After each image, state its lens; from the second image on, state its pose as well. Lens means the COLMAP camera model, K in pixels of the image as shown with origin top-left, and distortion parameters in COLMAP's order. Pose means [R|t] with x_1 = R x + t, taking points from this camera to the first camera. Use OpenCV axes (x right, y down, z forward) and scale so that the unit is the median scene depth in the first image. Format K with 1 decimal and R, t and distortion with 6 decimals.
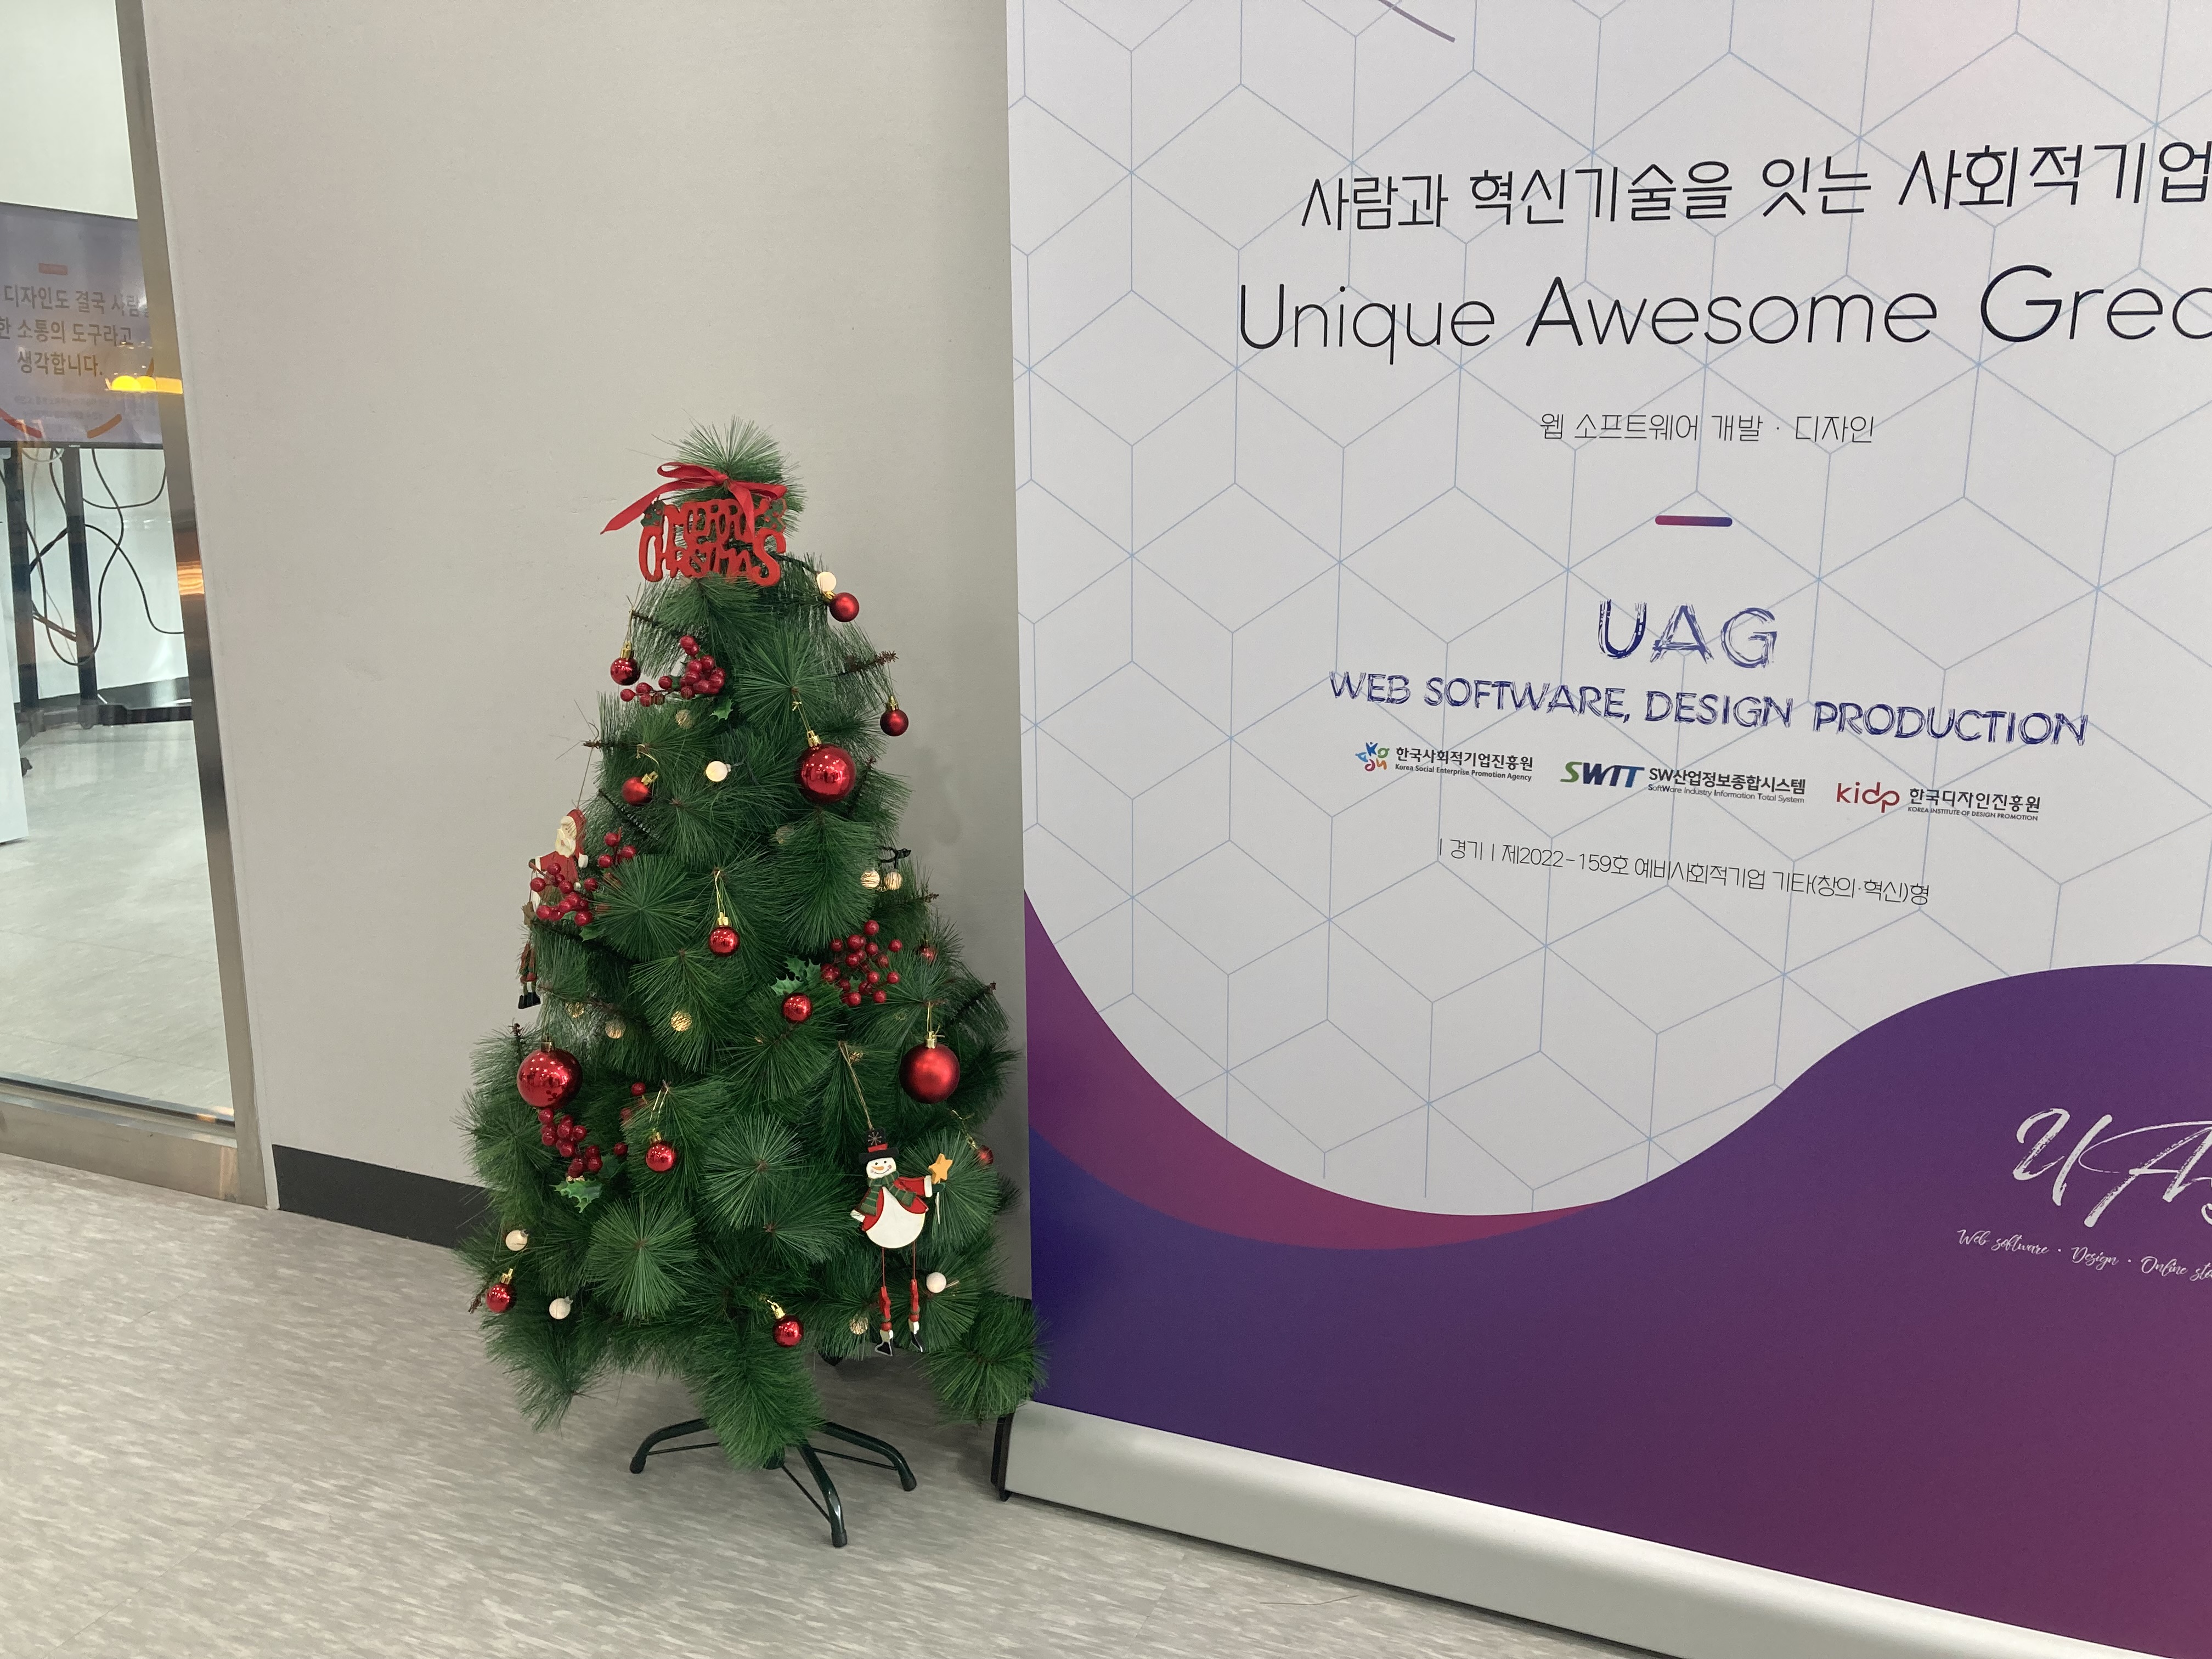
lens RADIAL K [[1834.5, 0, 1110.7], [0, 1834.5, 813.2], [0, 0, 1]] dist [0.013534, 0.003004]
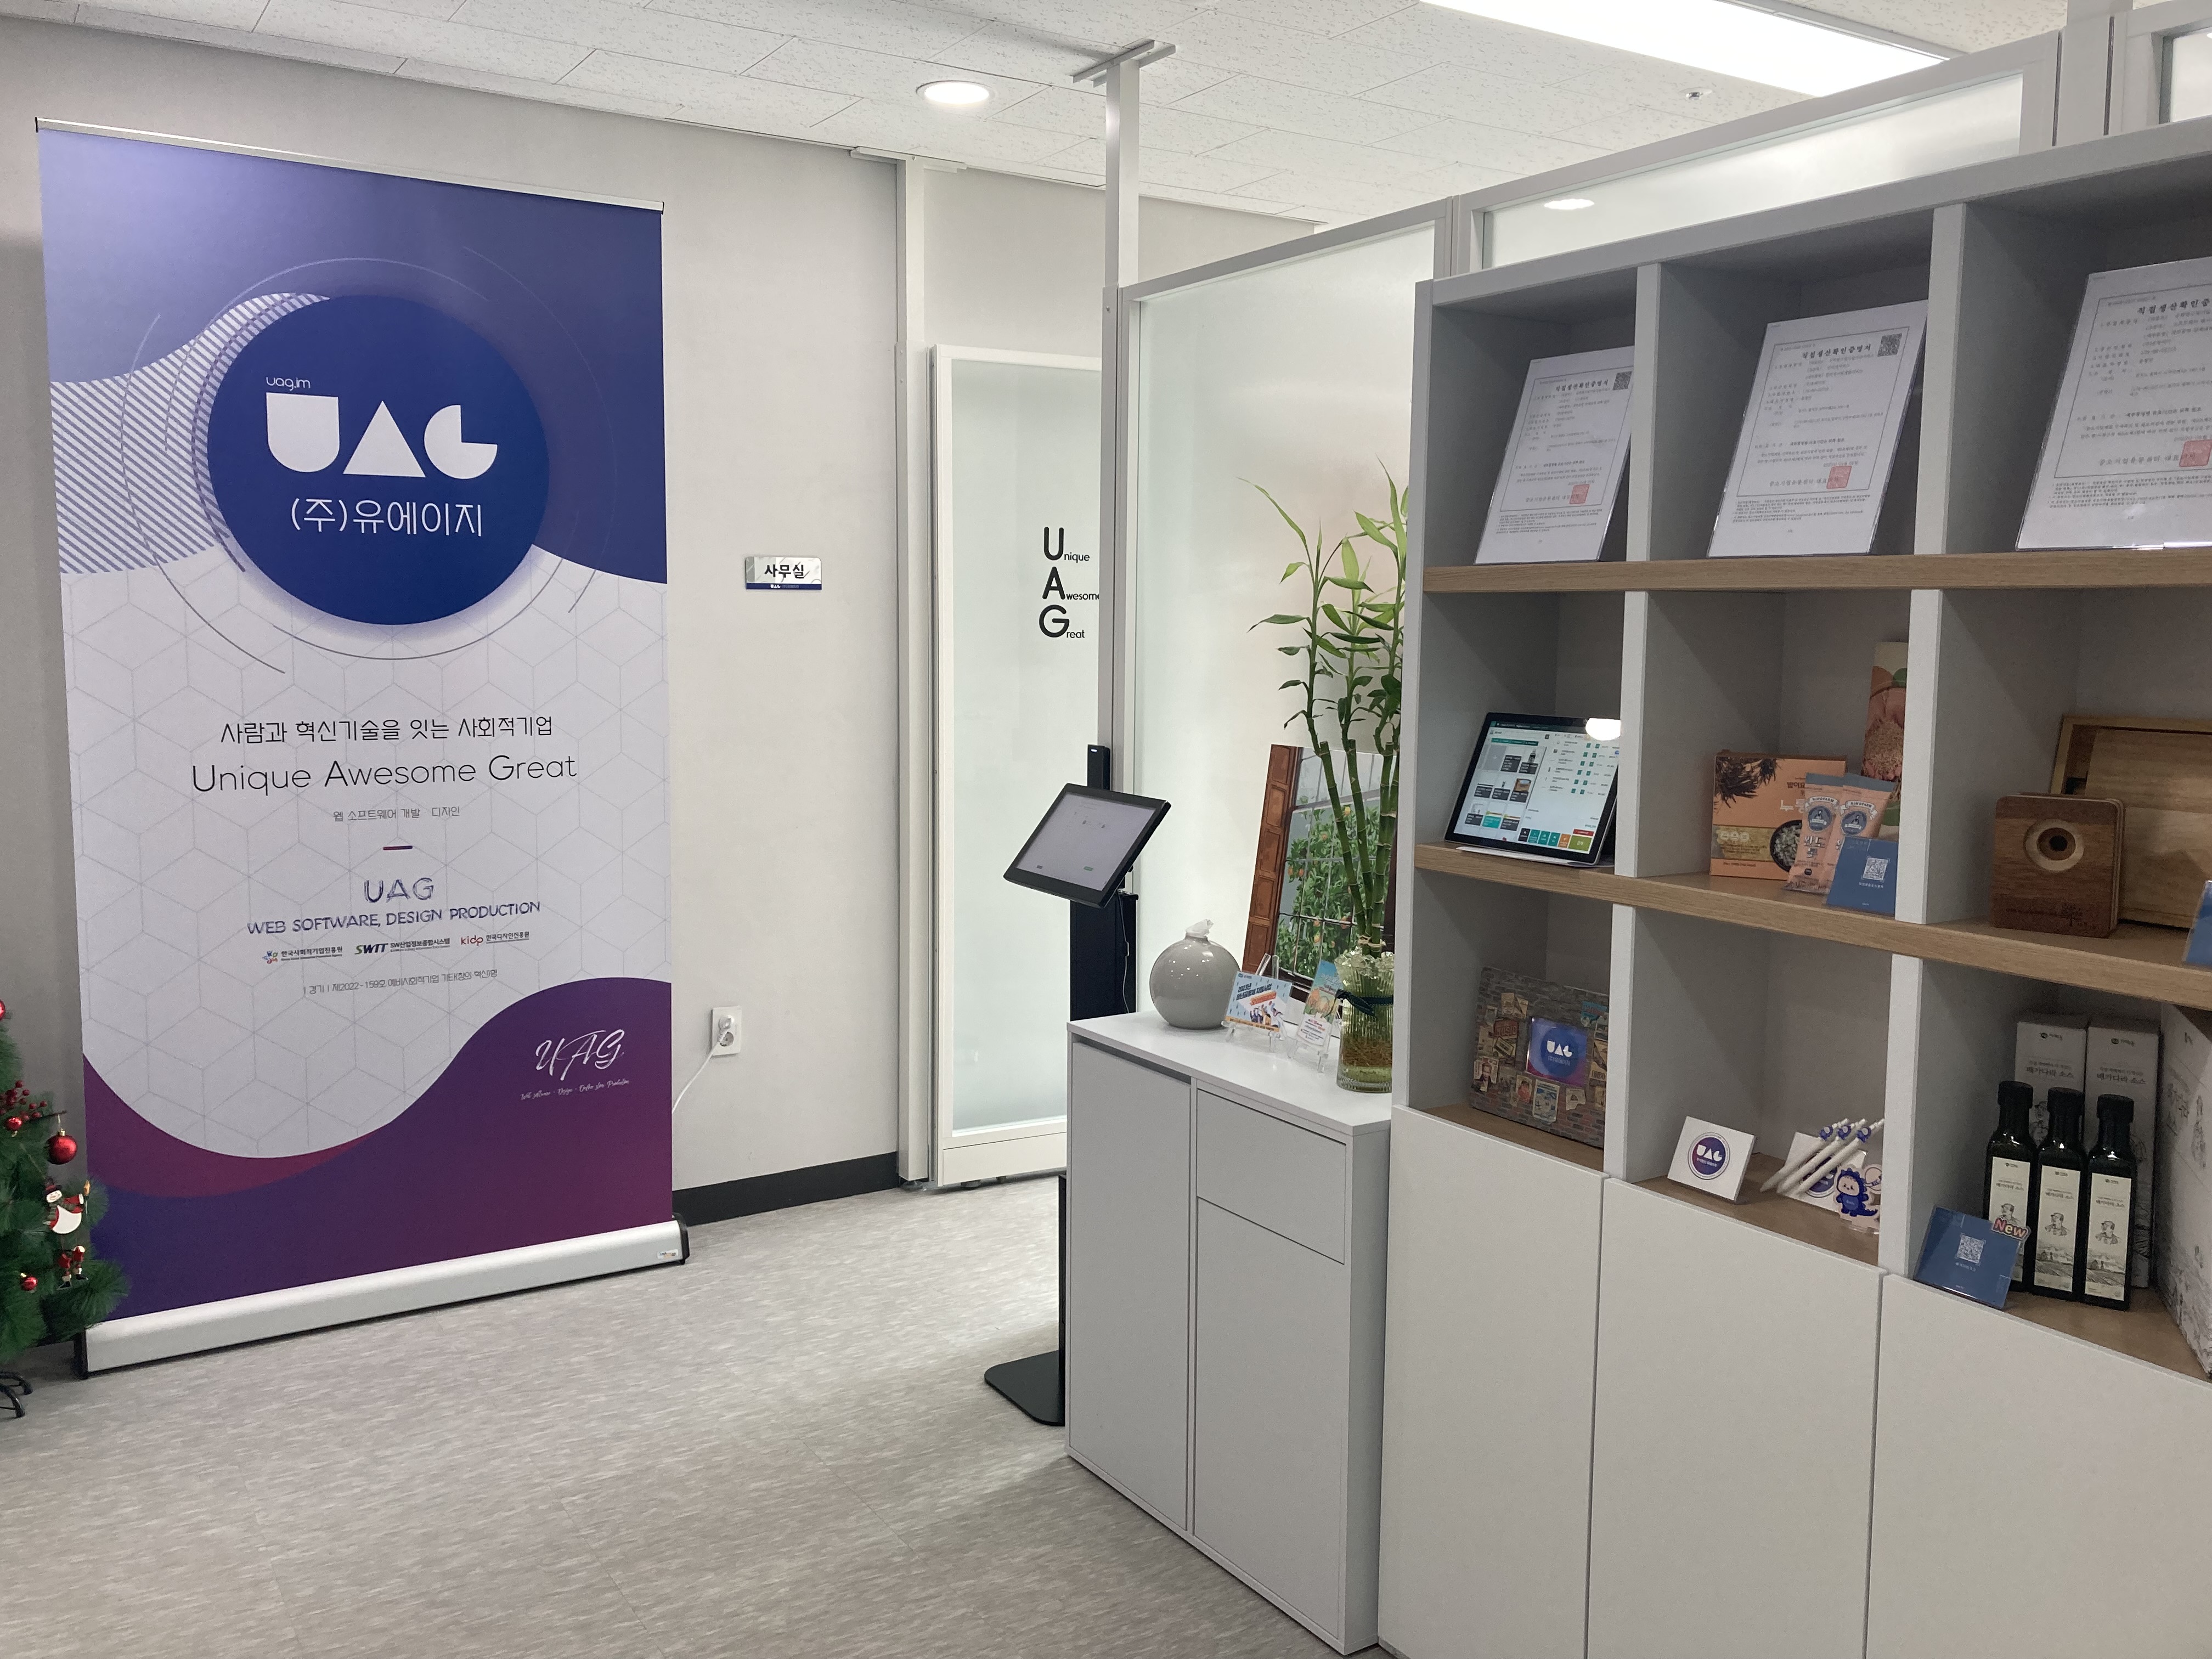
lens RADIAL K [[1834.5, 0, 1105.8], [0, 1834.5, 819.7], [0, 0, 1]] dist [0.013534, 0.003004]
pose [[0.574032, -0.091532, 0.813701, -1.238009], [0.169869, 0.985426, -0.008986, -0.001757], [-0.801019, 0.143381, 0.581215, -1.350928]]
